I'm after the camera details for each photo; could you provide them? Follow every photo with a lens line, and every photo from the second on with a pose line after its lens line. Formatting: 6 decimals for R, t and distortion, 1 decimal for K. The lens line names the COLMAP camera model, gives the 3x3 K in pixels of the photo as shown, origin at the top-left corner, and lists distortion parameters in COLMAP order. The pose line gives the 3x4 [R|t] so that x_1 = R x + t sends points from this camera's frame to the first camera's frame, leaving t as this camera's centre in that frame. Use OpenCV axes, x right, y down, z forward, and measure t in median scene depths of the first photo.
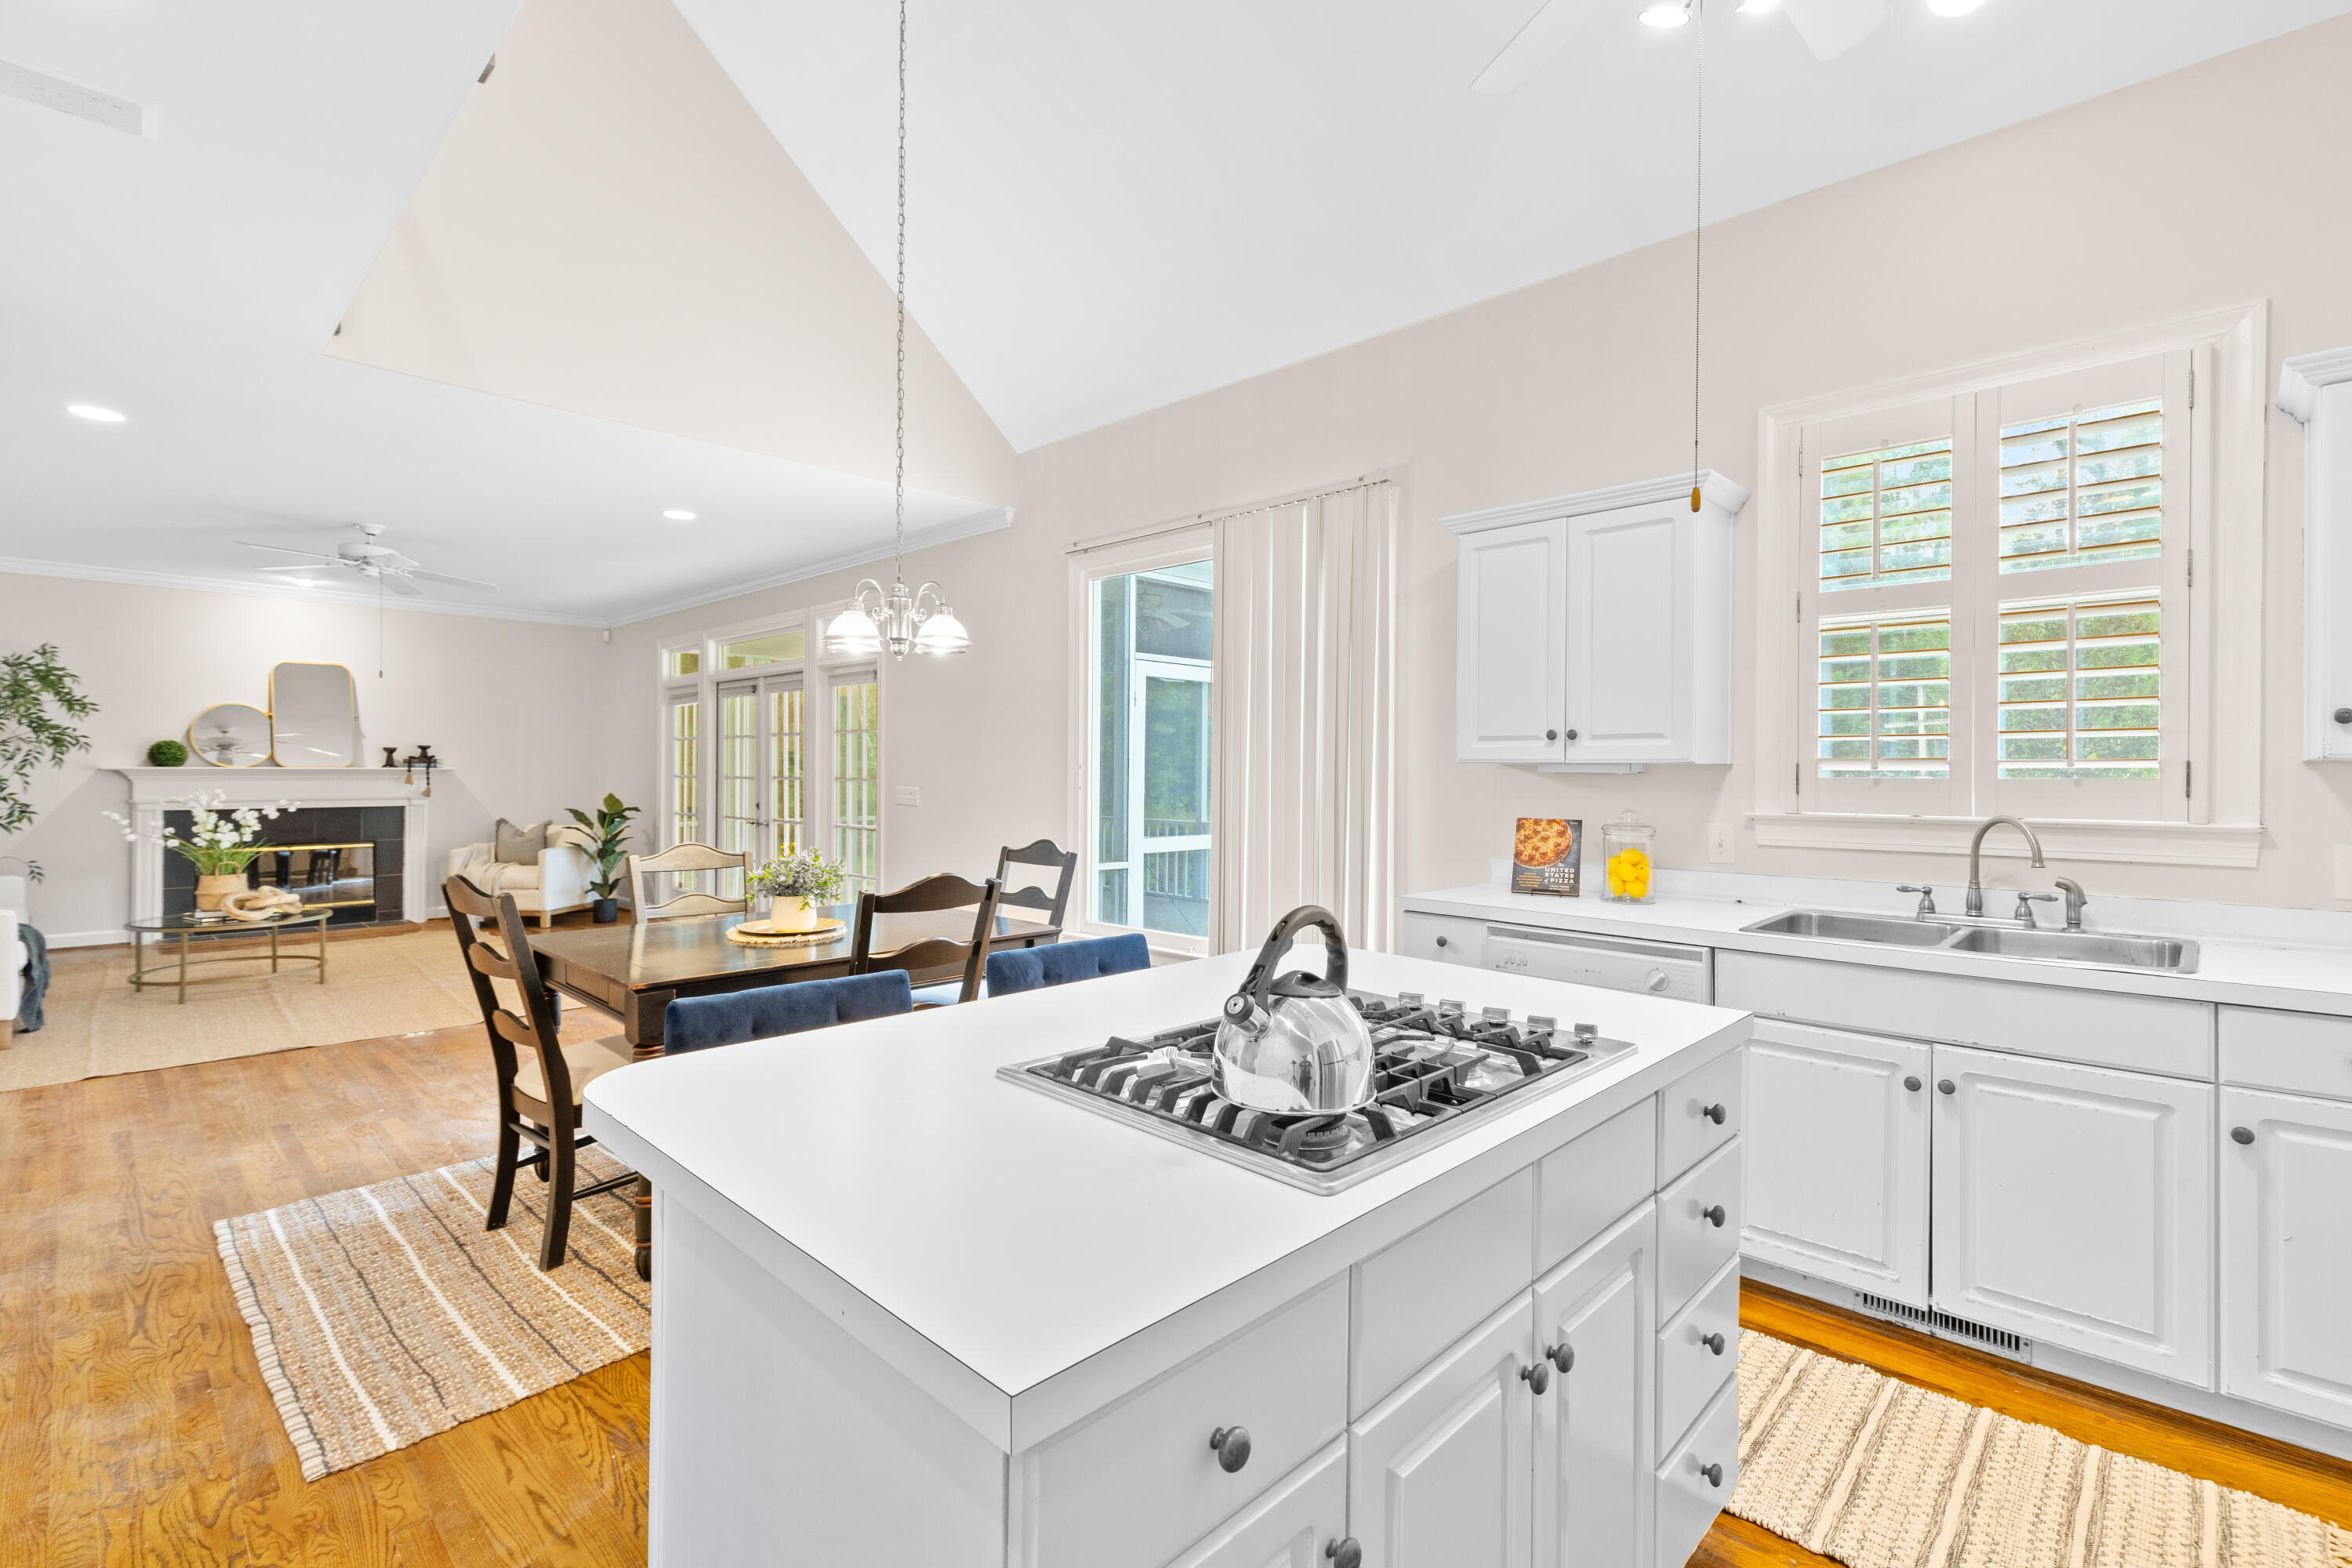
lens RADIAL K [[1058.5, 0, 1183.9], [0, 1058.5, 777.1], [0, 0, 1]] dist [0.008360, -0.001156]
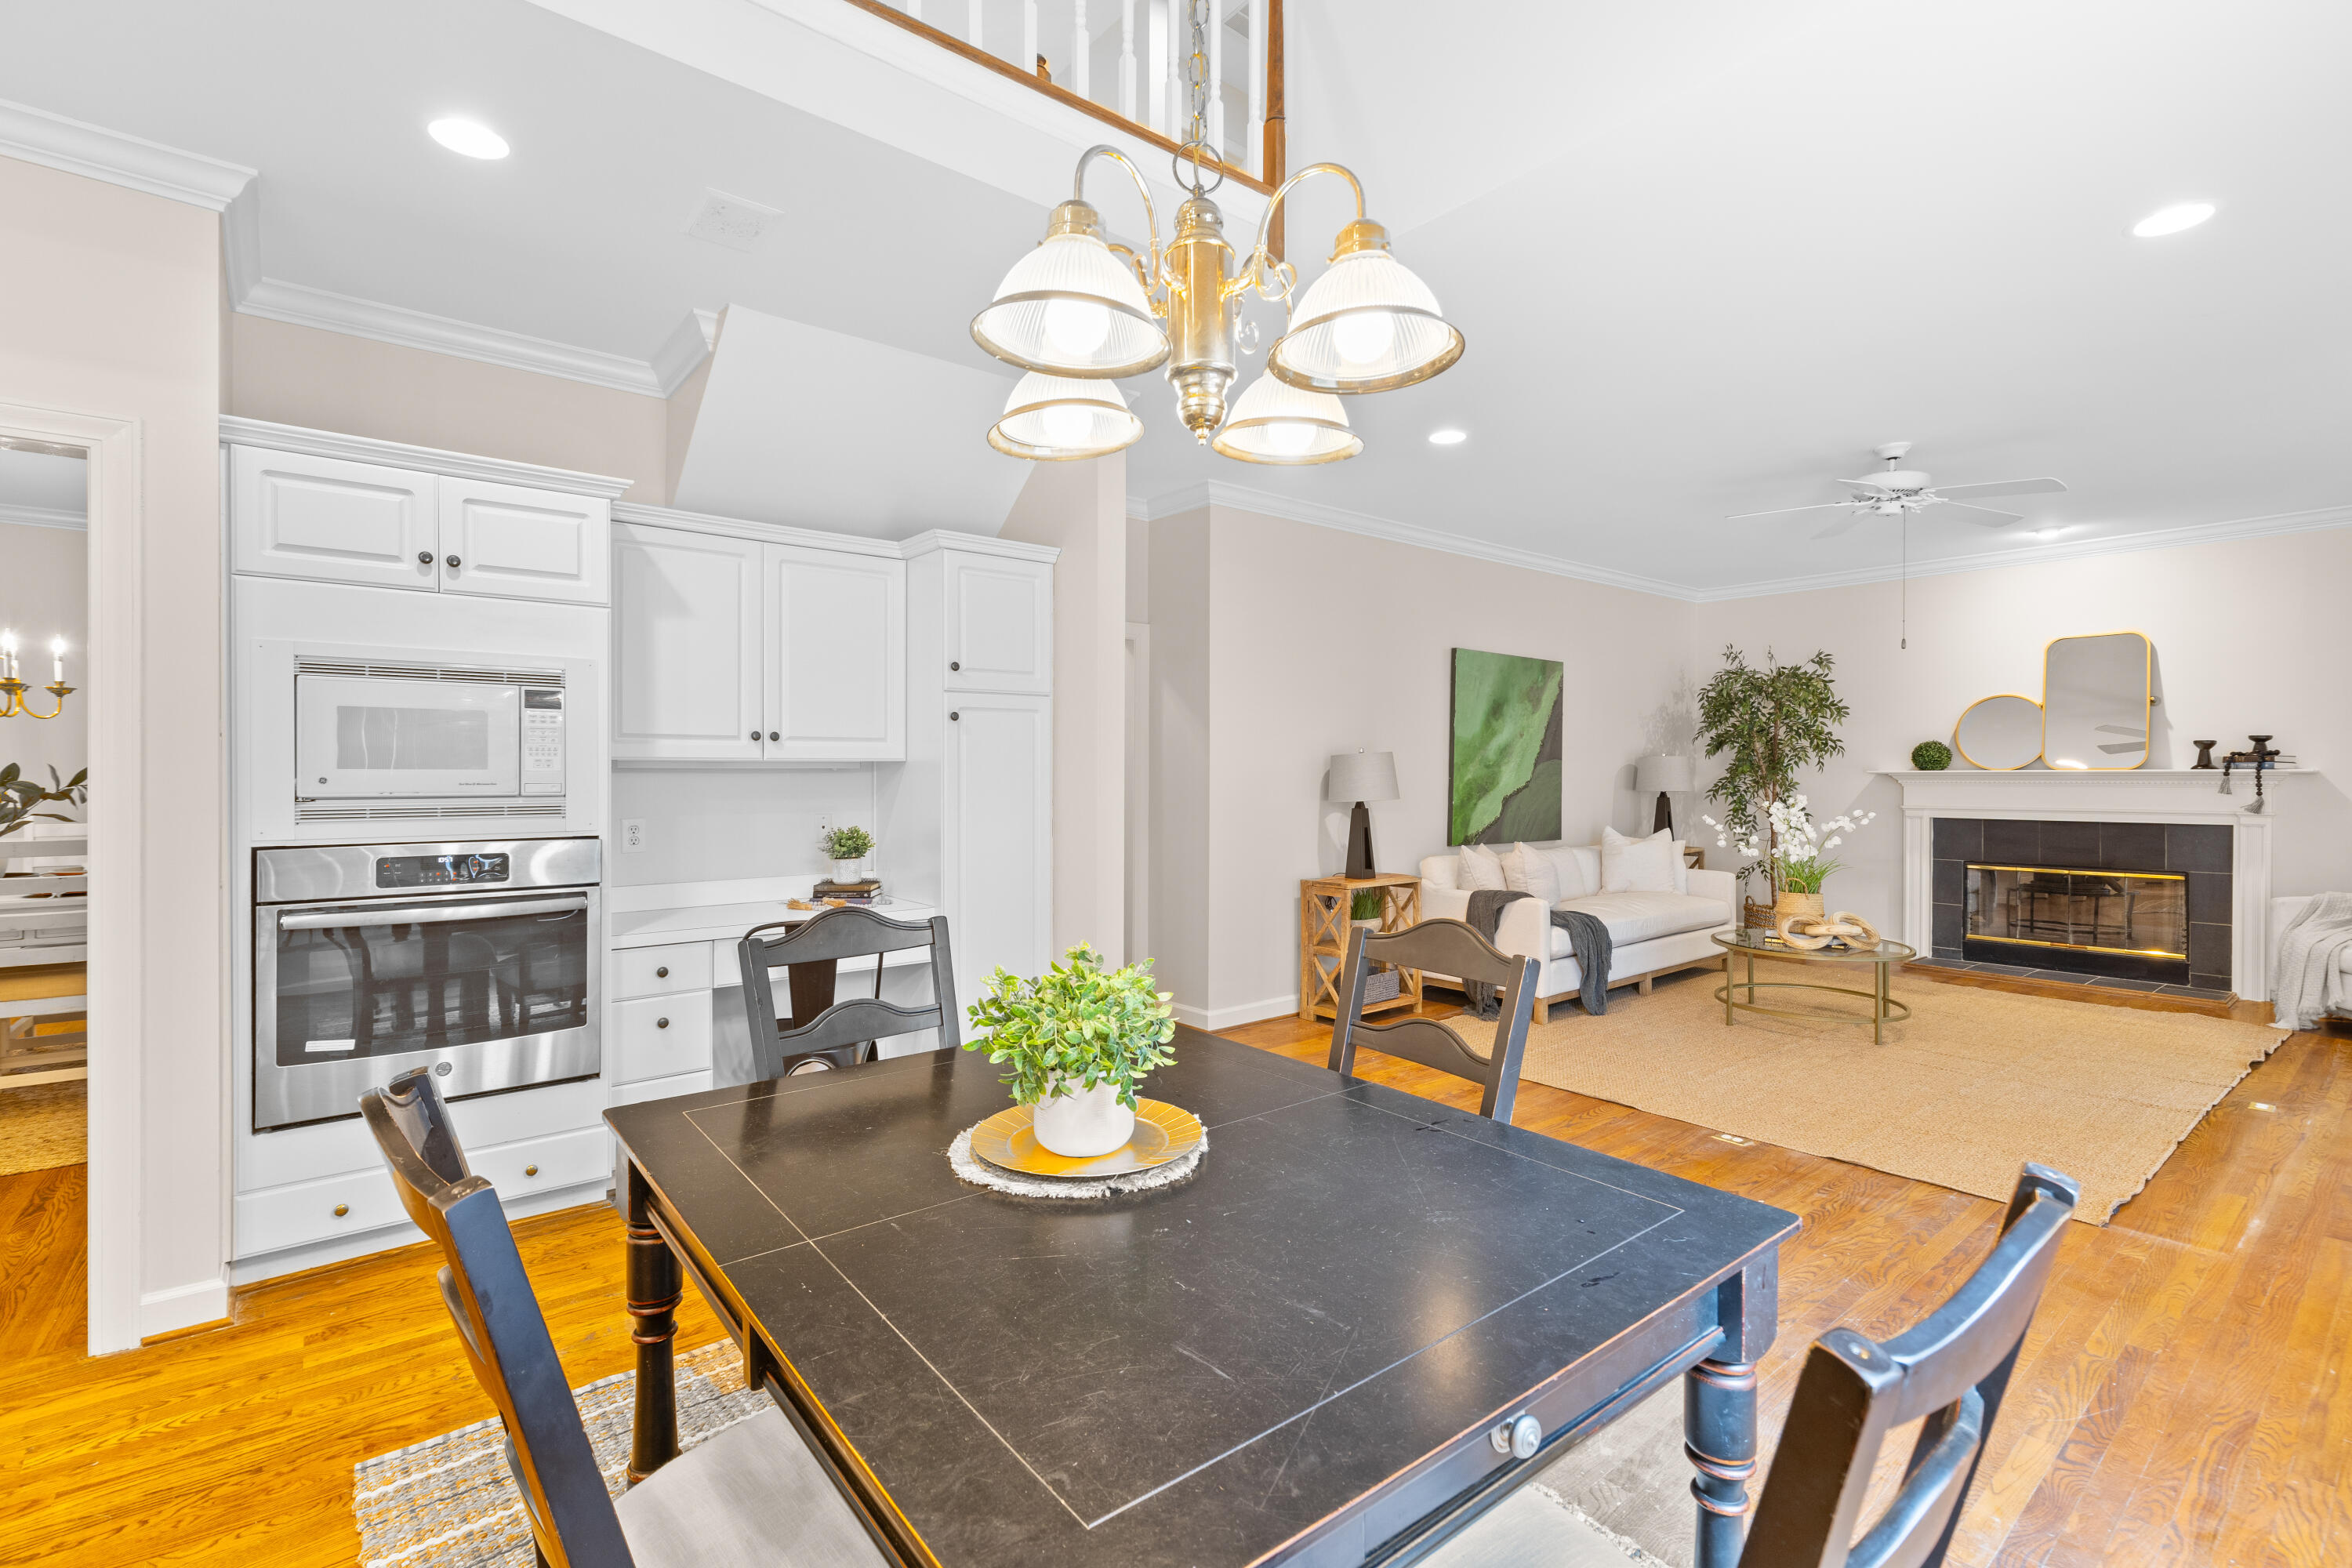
lens RADIAL K [[1058.5, 0, 1183.9], [0, 1058.5, 777.1], [0, 0, 1]] dist [0.008360, -0.001156]
pose [[-0.120297, 0.000382, -0.992738, 0.026883], [-0.003674, 0.999993, 0.000830, -0.002402], [0.992731, 0.003747, -0.120295, 0.476611]]
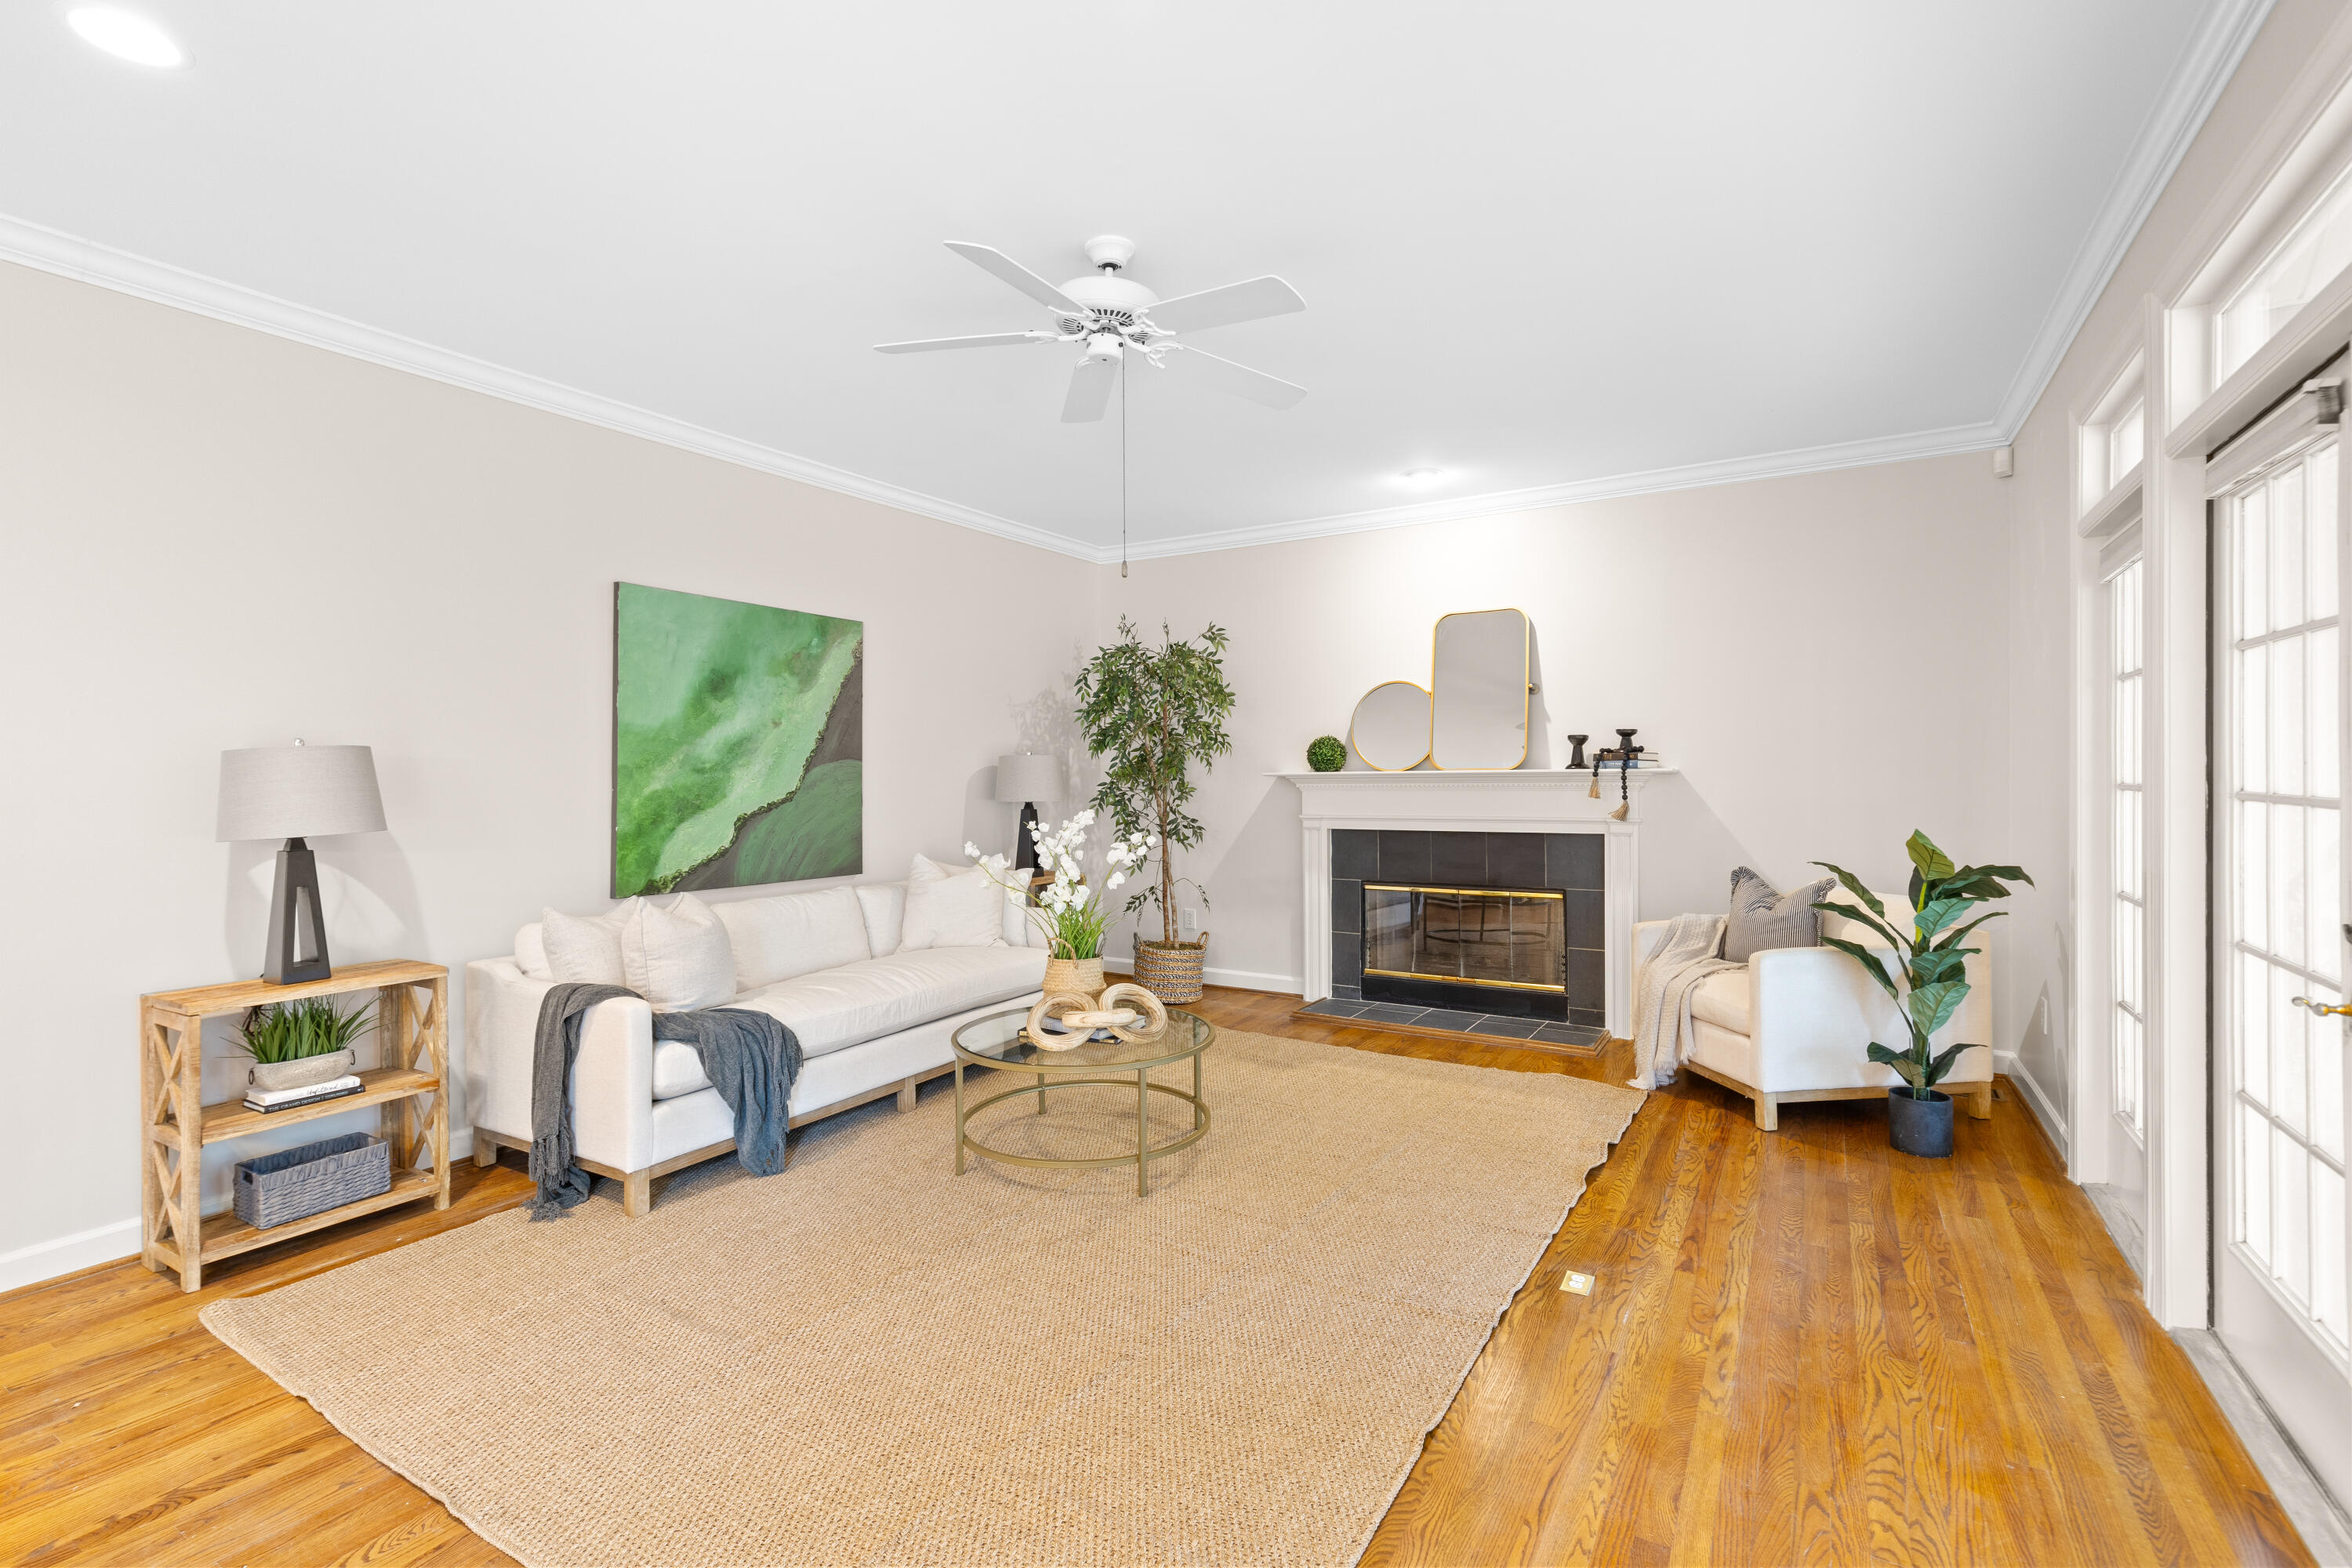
lens RADIAL K [[1058.5, 0, 1183.9], [0, 1058.5, 777.1], [0, 0, 1]] dist [0.008360, -0.001156]
pose [[0.221881, -0.002023, -0.975072, -0.249853], [0.005452, 0.999985, -0.000834, -0.005932], [0.975058, -0.005131, 0.221889, 0.740216]]
